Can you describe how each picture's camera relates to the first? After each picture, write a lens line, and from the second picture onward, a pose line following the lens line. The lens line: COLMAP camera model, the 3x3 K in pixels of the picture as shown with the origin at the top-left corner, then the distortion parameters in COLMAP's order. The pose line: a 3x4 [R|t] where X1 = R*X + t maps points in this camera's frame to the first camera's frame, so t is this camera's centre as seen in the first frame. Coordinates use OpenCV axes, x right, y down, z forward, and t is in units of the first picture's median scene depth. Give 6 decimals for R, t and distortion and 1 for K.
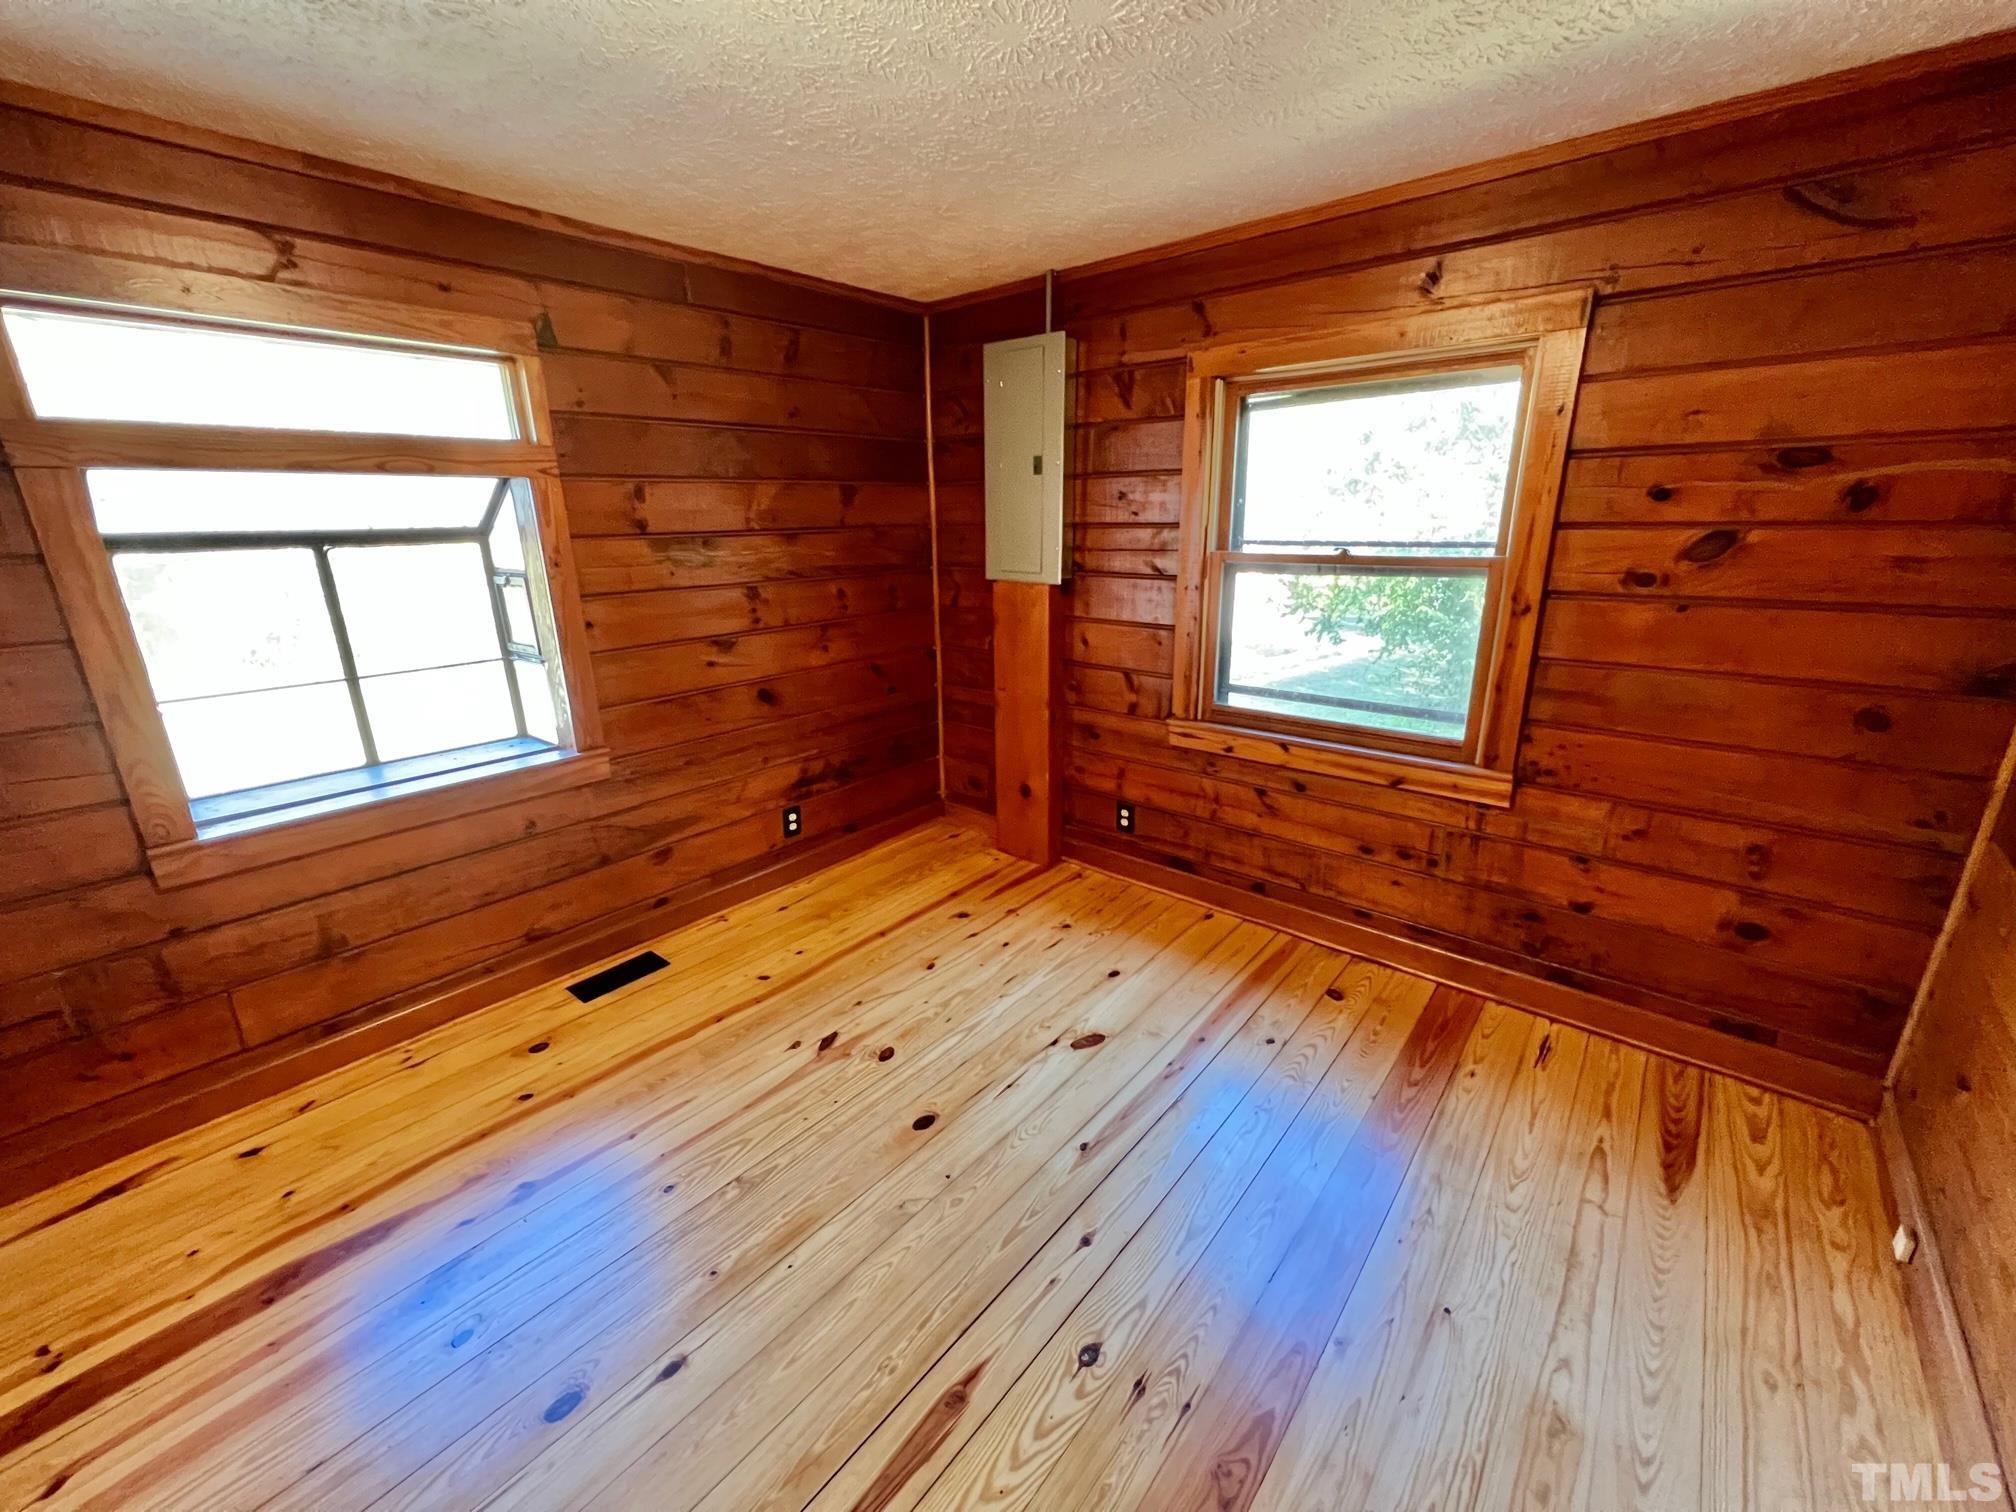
lens RADIAL K [[807.8, 0, 1002.9], [0, 807.8, 754.9], [0, 0, 1]] dist [-0.001300, 0.001176]
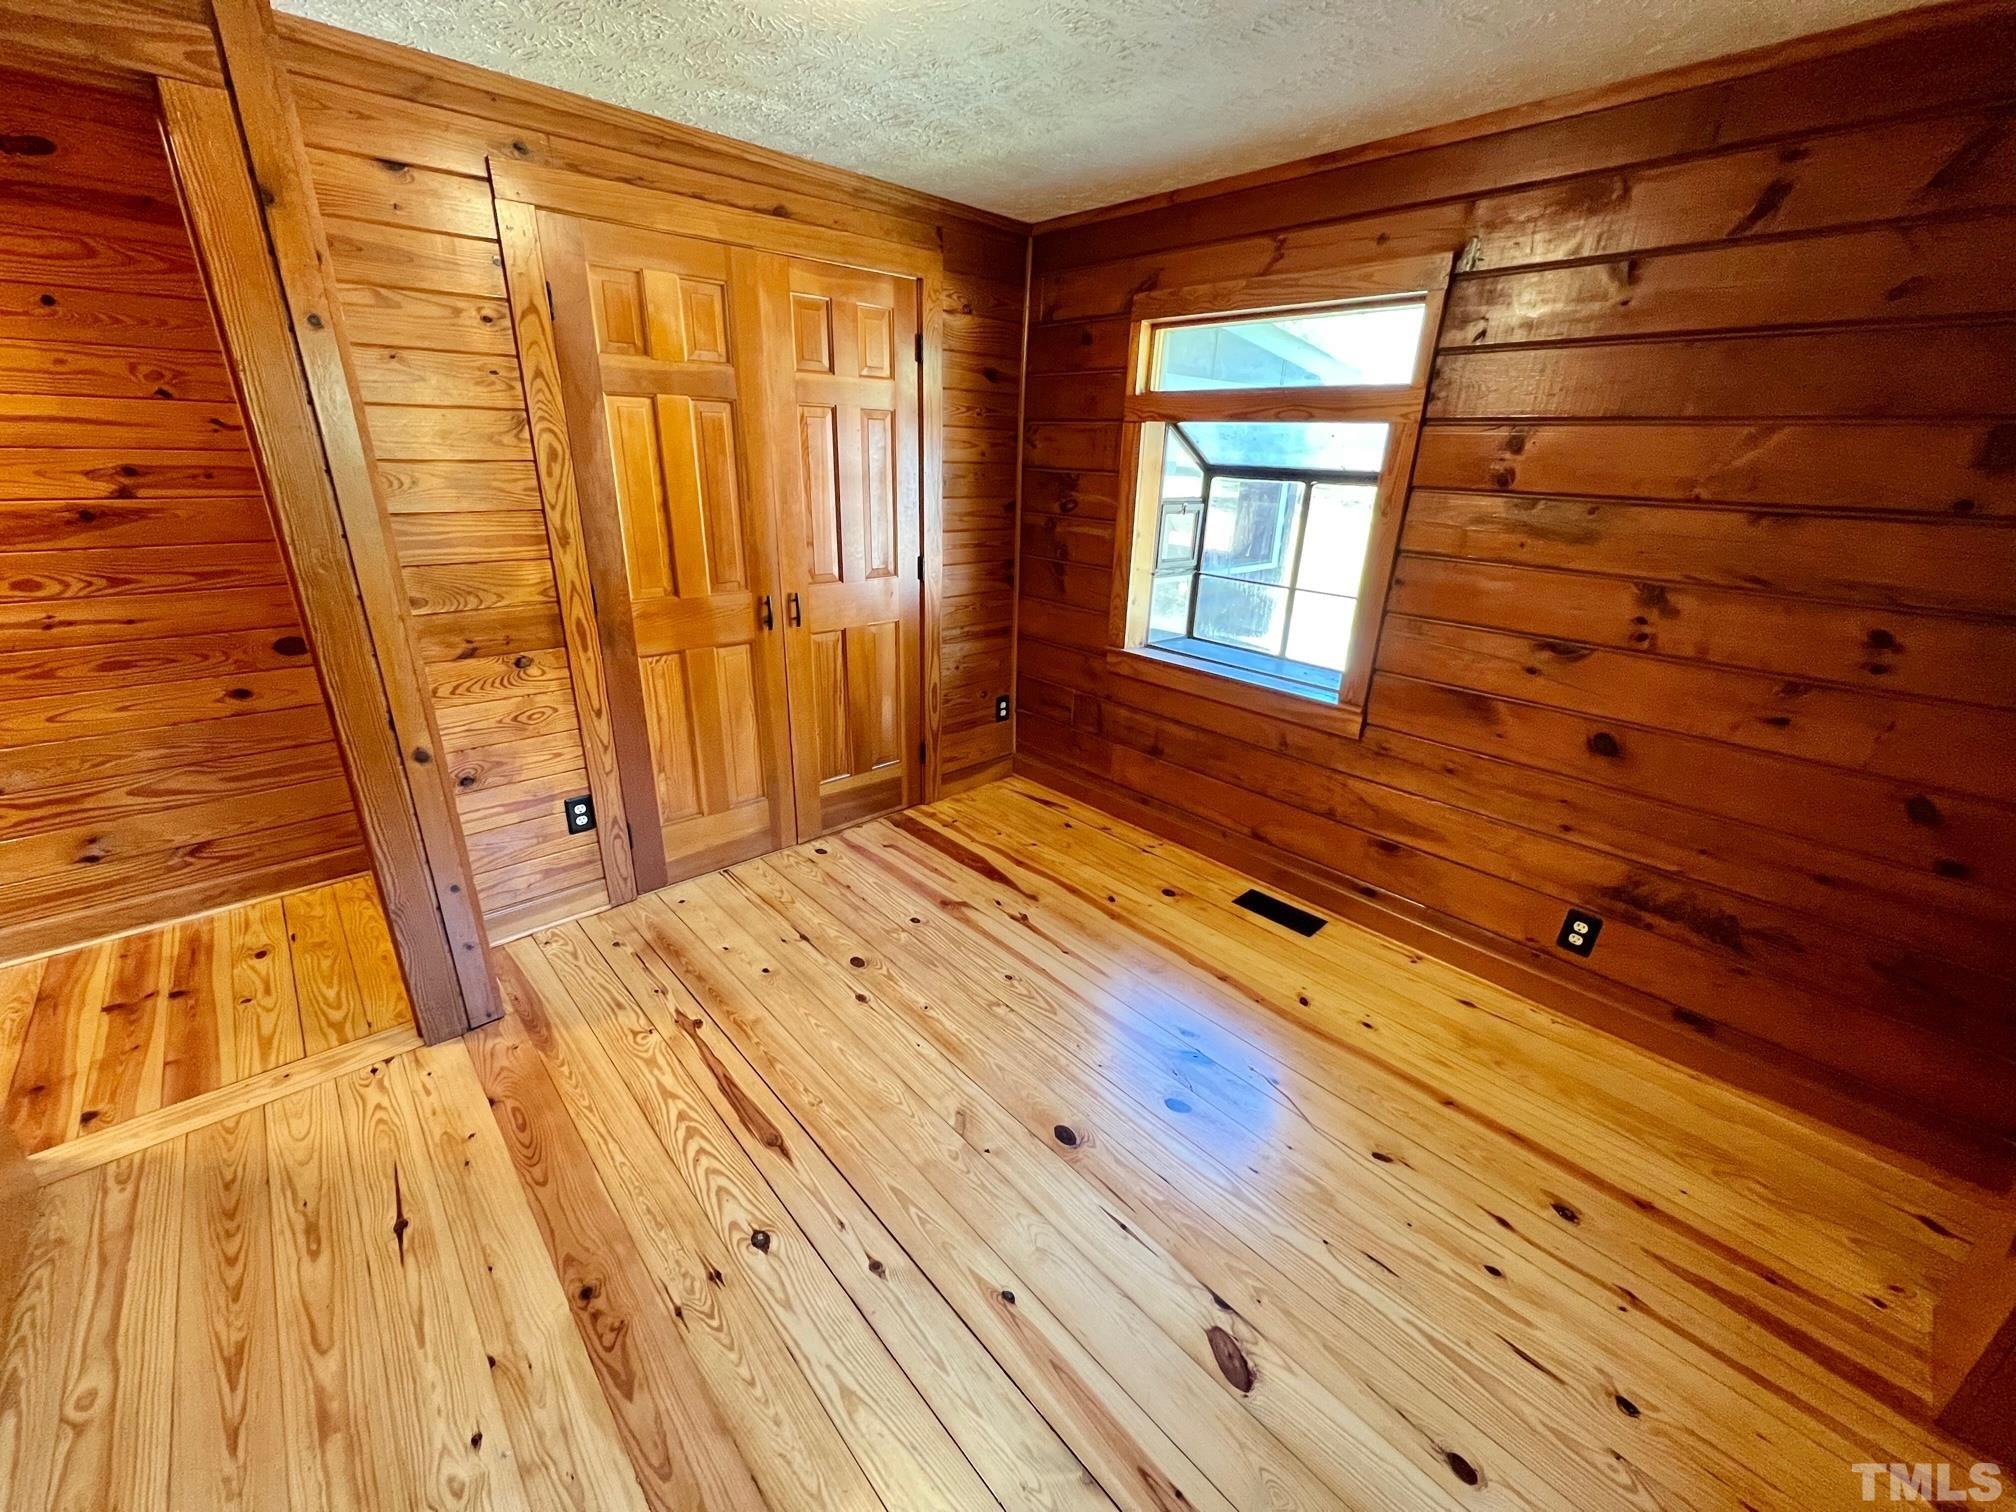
lens RADIAL K [[807.8, 0, 1002.3], [0, 807.8, 752.5], [0, 0, 1]] dist [-0.001300, 0.001176]
pose [[-0.132761, 0.362393, -0.922521, 0.521708], [-0.312772, 0.867884, 0.385941, -0.221826], [0.940504, 0.339777, -0.001874, 0.679814]]
